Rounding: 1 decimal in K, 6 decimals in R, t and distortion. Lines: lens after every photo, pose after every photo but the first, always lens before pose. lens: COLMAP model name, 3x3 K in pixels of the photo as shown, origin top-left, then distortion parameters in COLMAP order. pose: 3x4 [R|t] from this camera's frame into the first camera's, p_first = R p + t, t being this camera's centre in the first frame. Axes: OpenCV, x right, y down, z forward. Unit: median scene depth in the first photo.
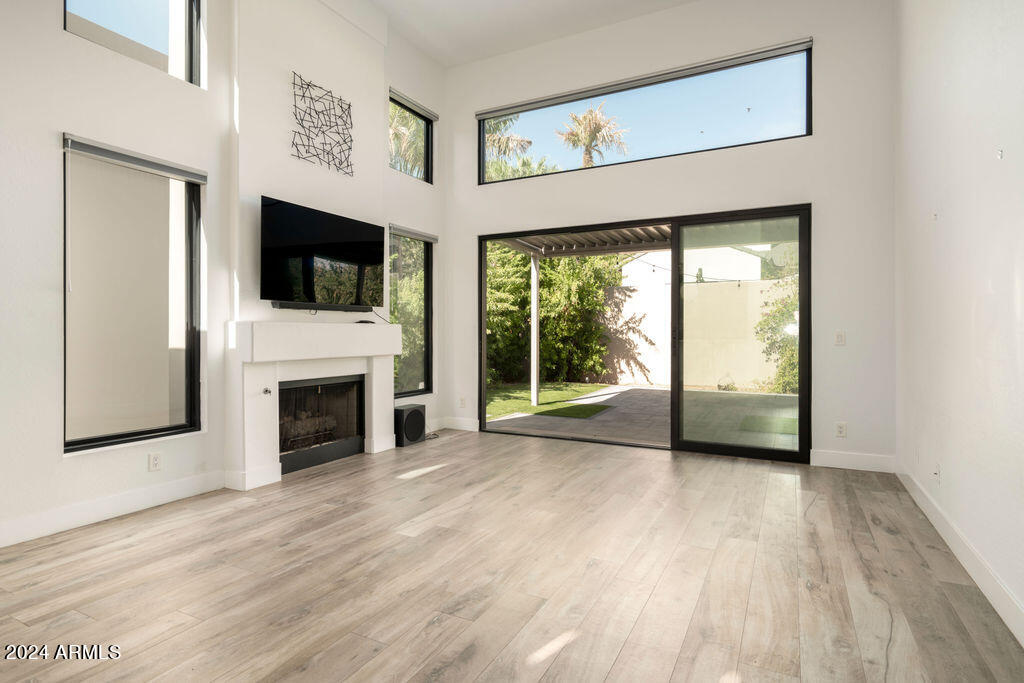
lens RADIAL K [[535.9, 0, 515.2], [0, 535.9, 331.9], [0, 0, 1]] dist [0.002245, 0.000582]
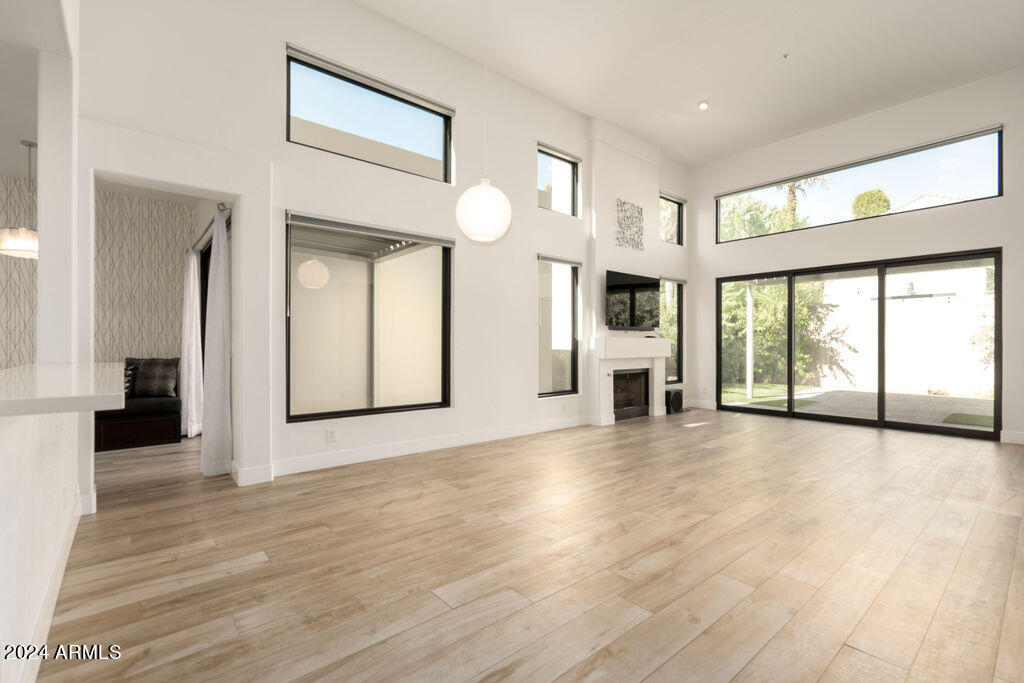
lens RADIAL K [[459.3, 0, 512.0], [0, 459.3, 343.3], [0, 0, 1]] dist [-0.003376, 0.000046]
pose [[0.924912, 0.000996, -0.380179, -0.137444], [0.000732, 0.999990, 0.004401, -0.005692], [0.380180, -0.004349, 0.924902, -0.494699]]
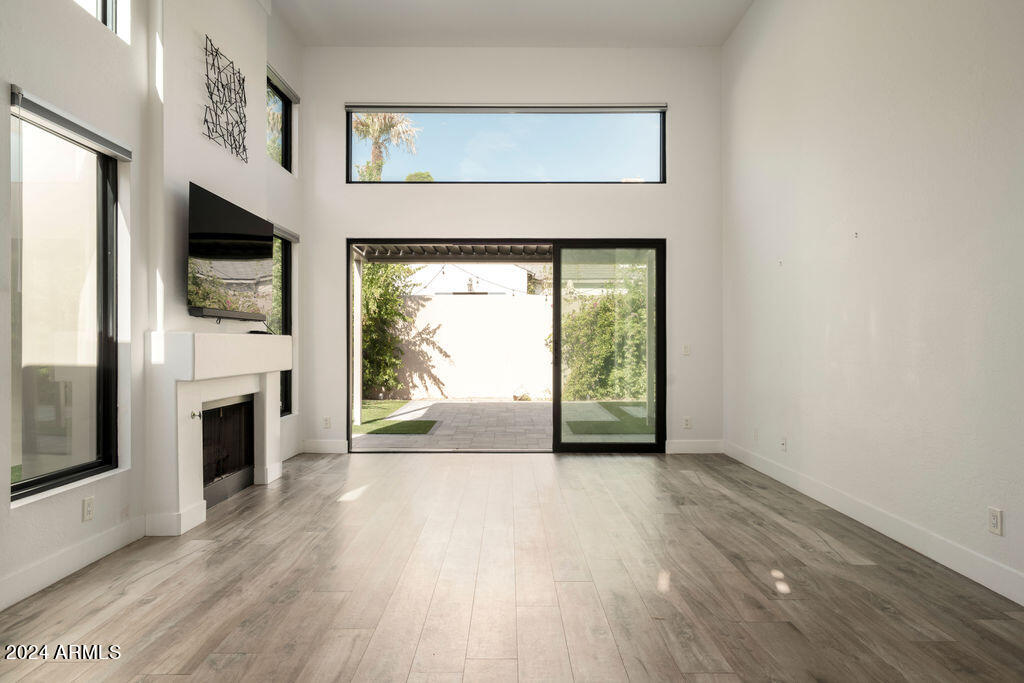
lens RADIAL K [[611.5, 0, 512.0], [0, 611.5, 341.5], [0, 0, 1]] dist [0.001914, 0.000221]
pose [[0.884660, 0.002375, 0.466231, -0.385896], [-0.001155, 0.999995, -0.002904, -0.001813], [-0.466236, 0.002031, 0.884658, -0.064437]]
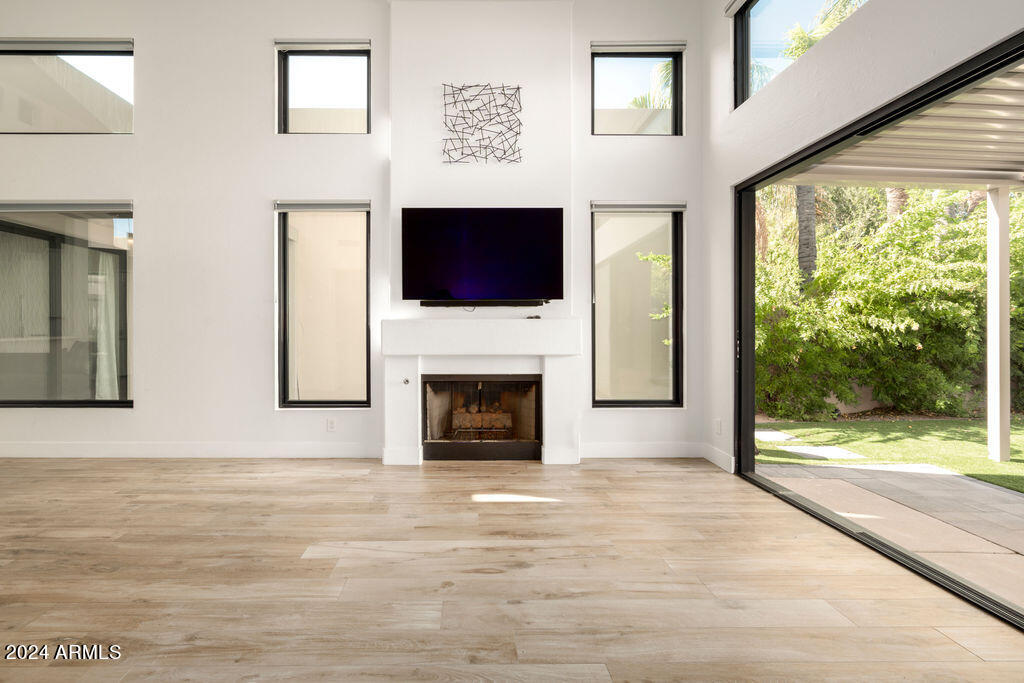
lens RADIAL K [[480.0, 0, 479.3], [0, 480.0, 325.5], [0, 0, 1]] dist [-0.000147, 0.000363]
pose [[0.464634, -0.006118, -0.885482, 0.406688], [0.001619, 0.999980, -0.006059, 0.000011], [0.885501, 0.001382, 0.464635, 0.549767]]
